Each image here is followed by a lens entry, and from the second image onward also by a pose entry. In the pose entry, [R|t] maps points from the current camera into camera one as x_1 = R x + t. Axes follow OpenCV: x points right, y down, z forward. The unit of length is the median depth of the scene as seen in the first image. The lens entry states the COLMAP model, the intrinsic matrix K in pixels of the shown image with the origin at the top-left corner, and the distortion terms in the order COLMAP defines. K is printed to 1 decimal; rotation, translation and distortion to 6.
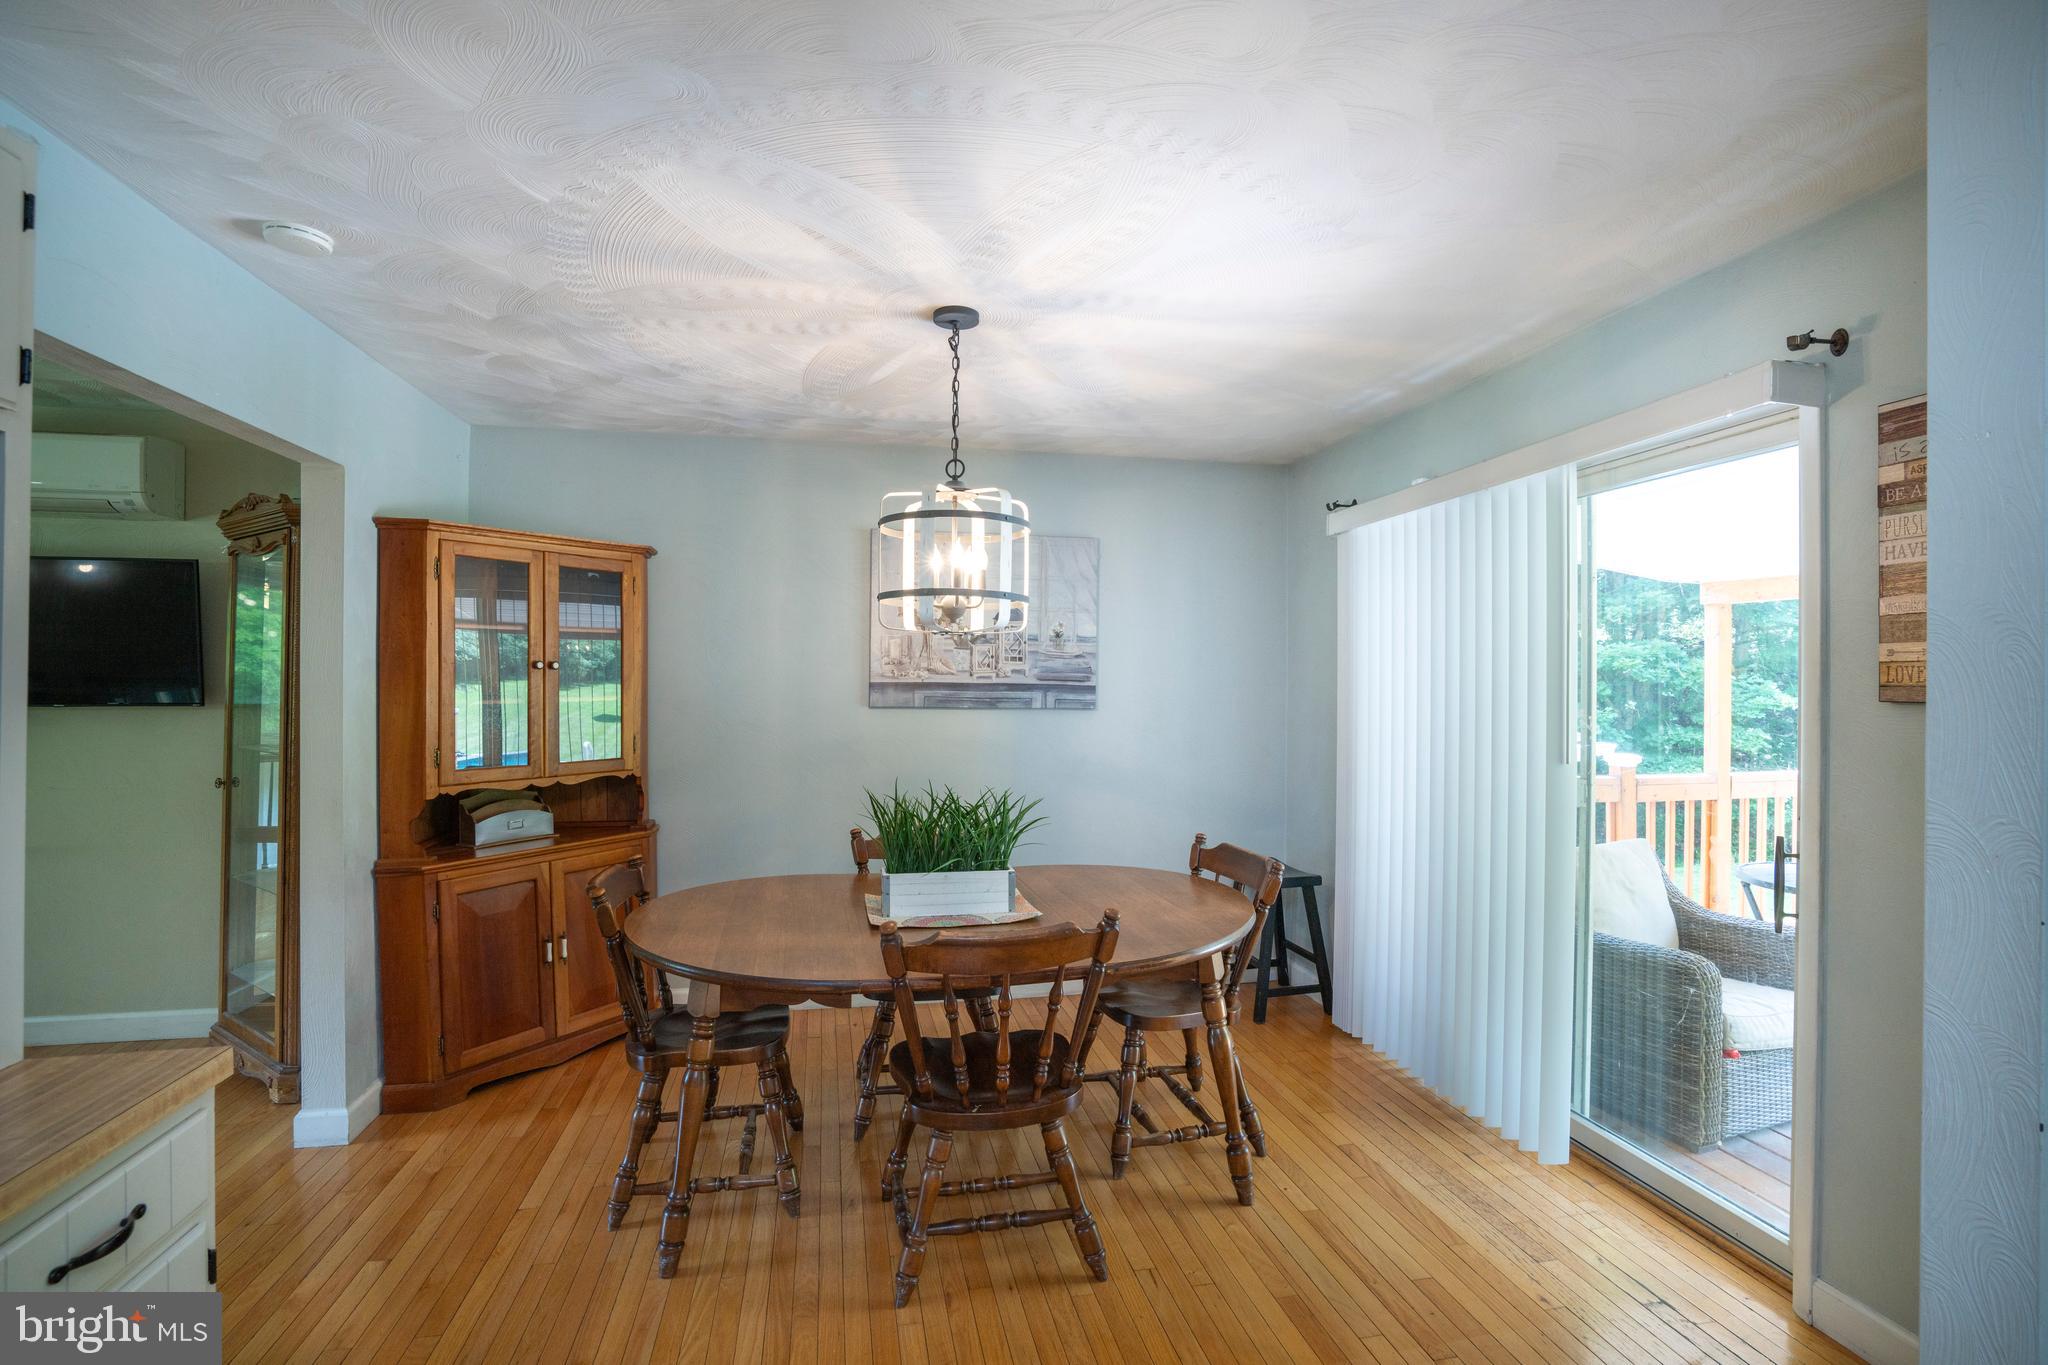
lens RADIAL K [[946.8, 0, 1018.3], [0, 946.8, 687.1], [0, 0, 1]] dist [-0.060501, 0.022699]
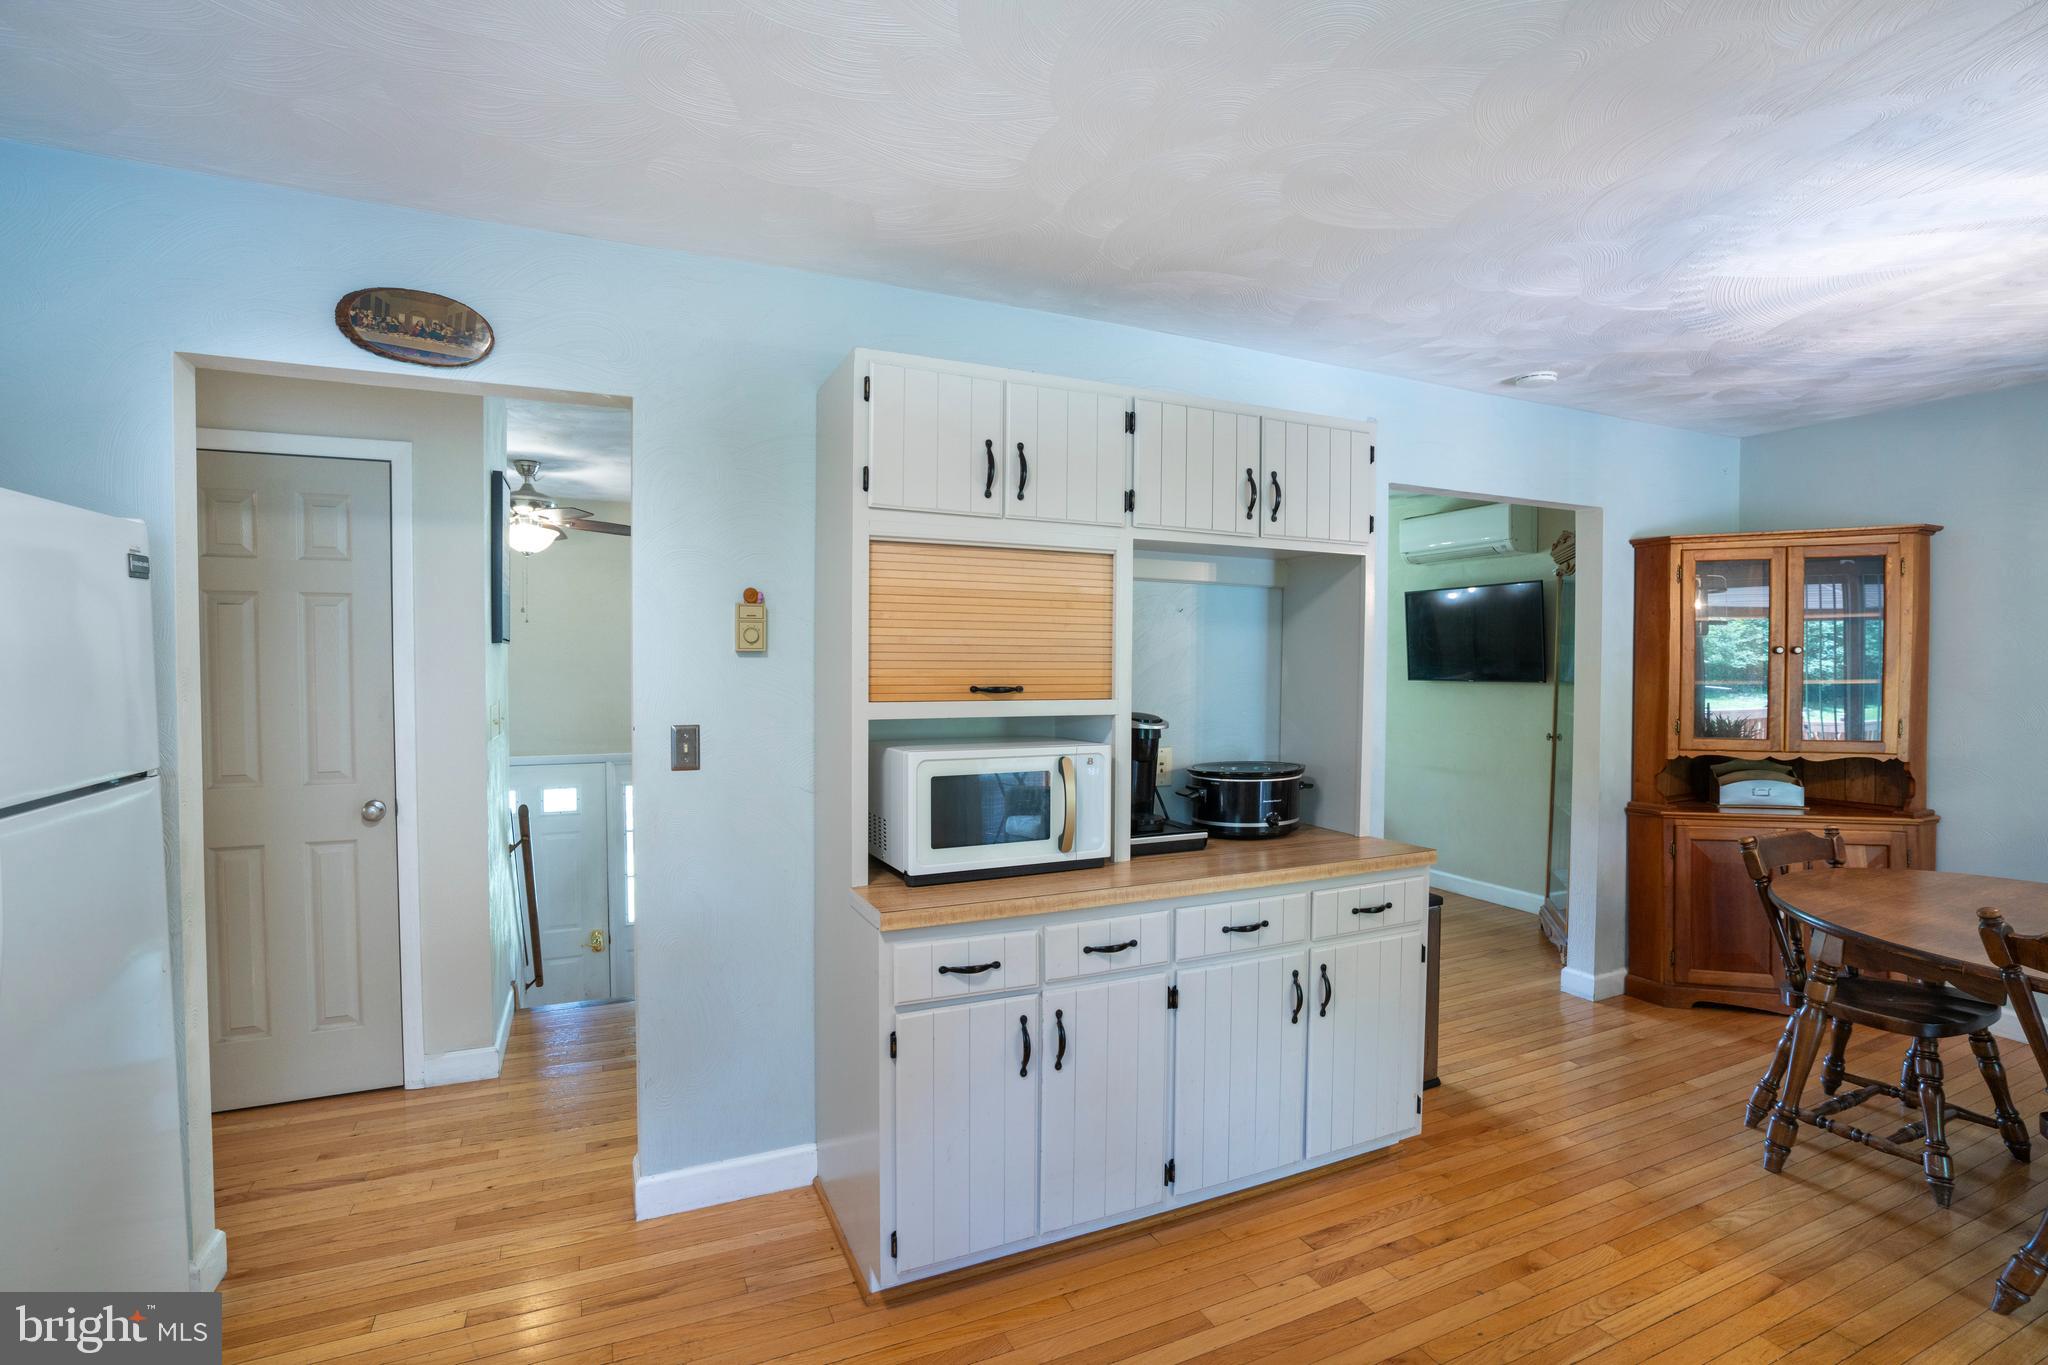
lens RADIAL K [[946.8, 0, 1013.7], [0, 946.8, 690.2], [0, 0, 1]] dist [-0.060501, 0.022699]
pose [[0.224808, 0.023003, -0.974132, 0.383293], [-0.002110, 0.999730, 0.023121, 0.000866], [0.974401, -0.003143, 0.224796, -0.148751]]
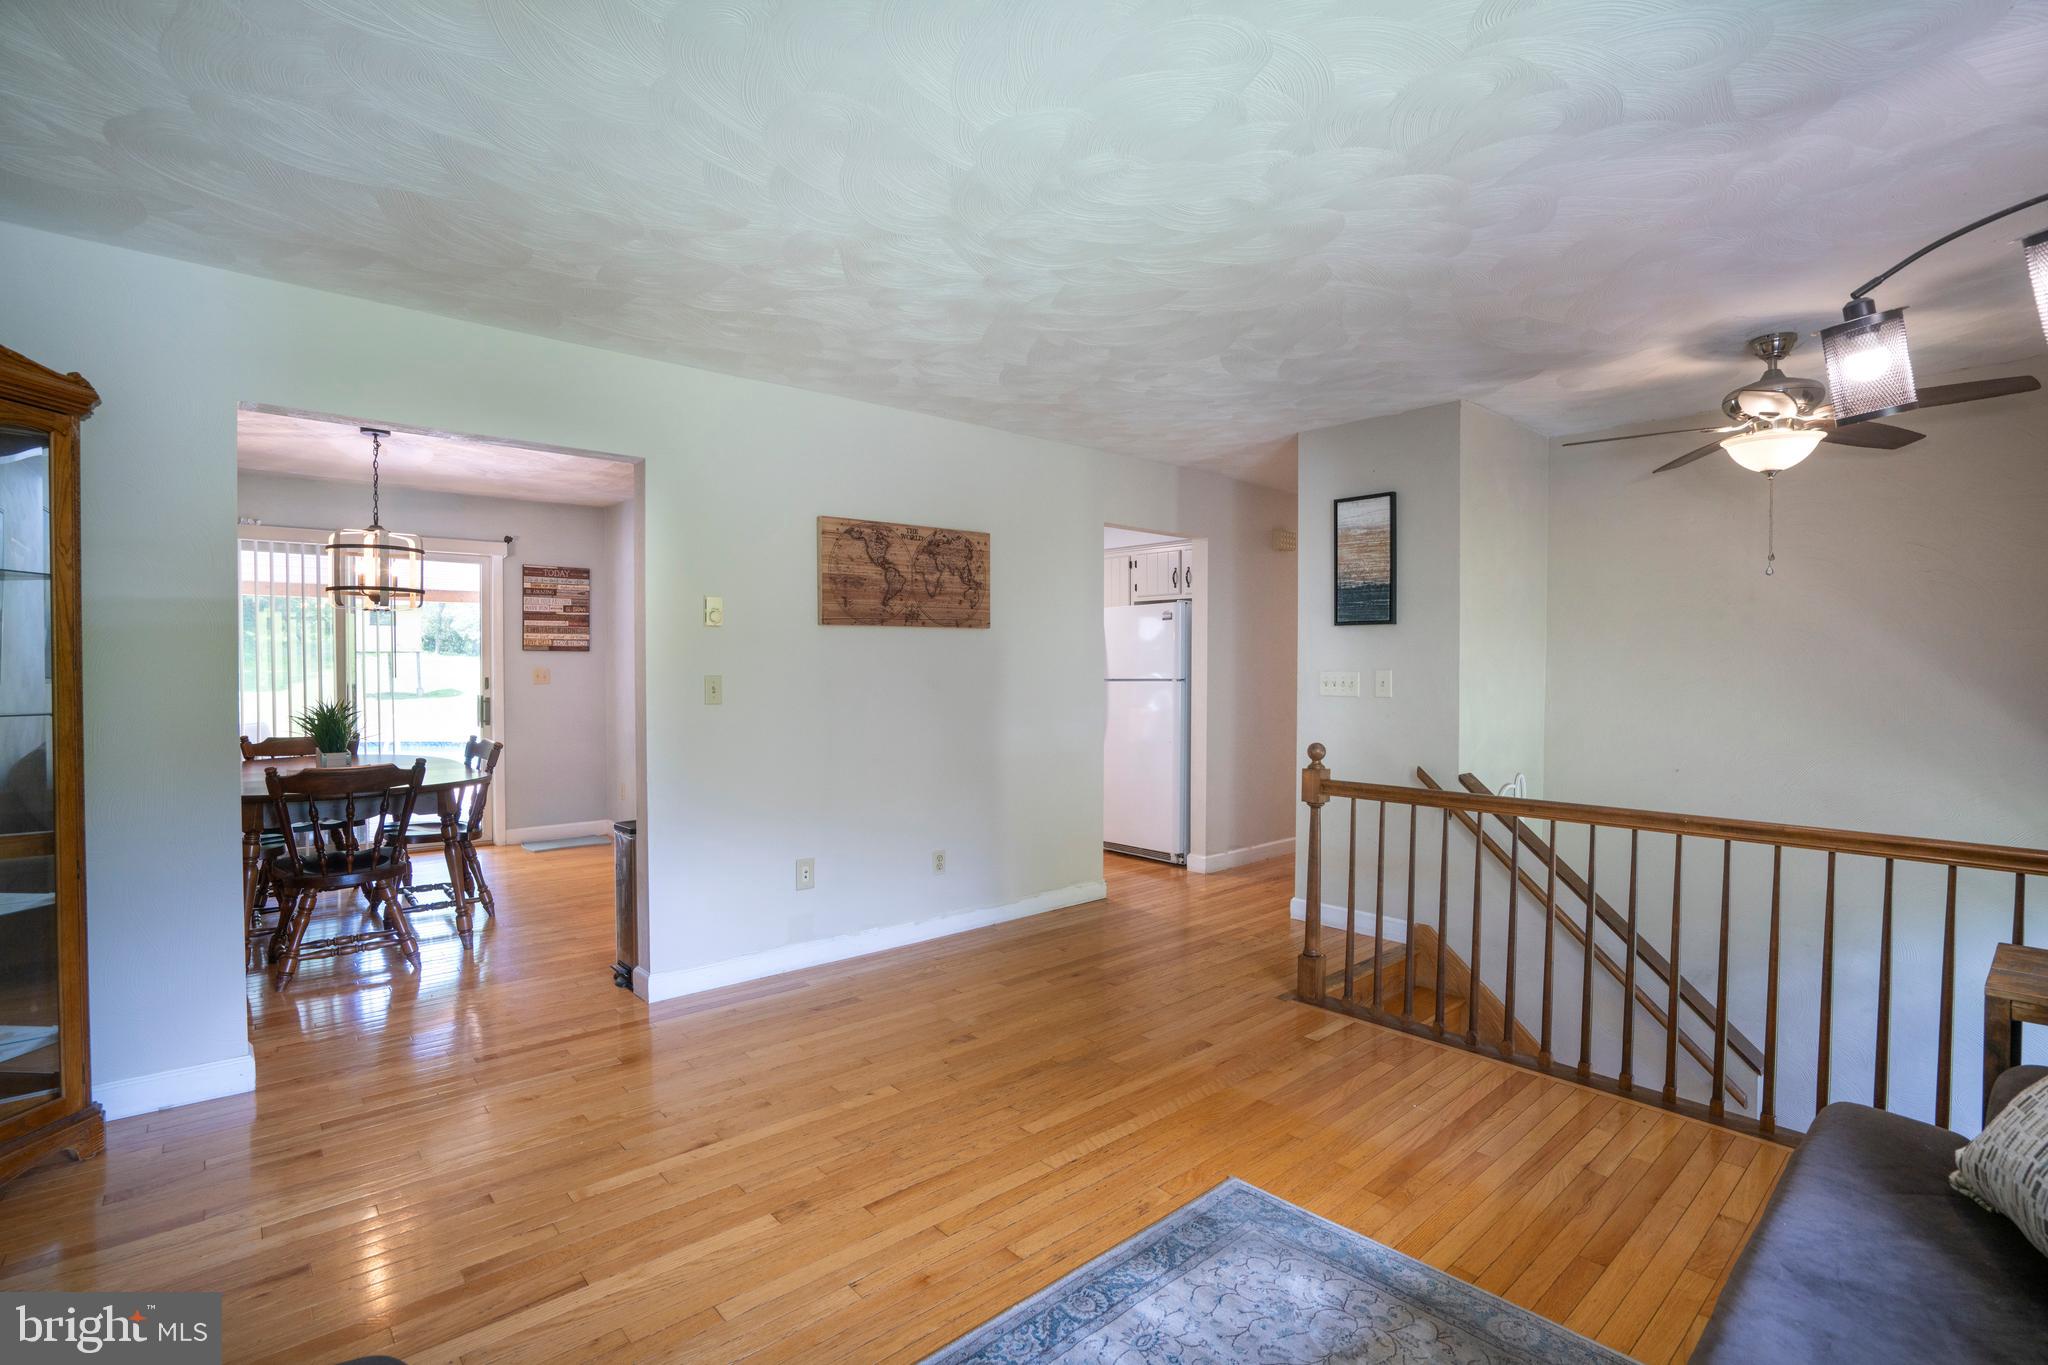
lens RADIAL K [[946.8, 0, 1018.9], [0, 946.8, 690.2], [0, 0, 1]] dist [-0.060501, 0.022699]
pose [[-0.499056, -0.029106, 0.866081, -1.915732], [-0.003143, 0.999490, 0.031779, 0.030896], [-0.866564, 0.013137, -0.498892, 0.712983]]
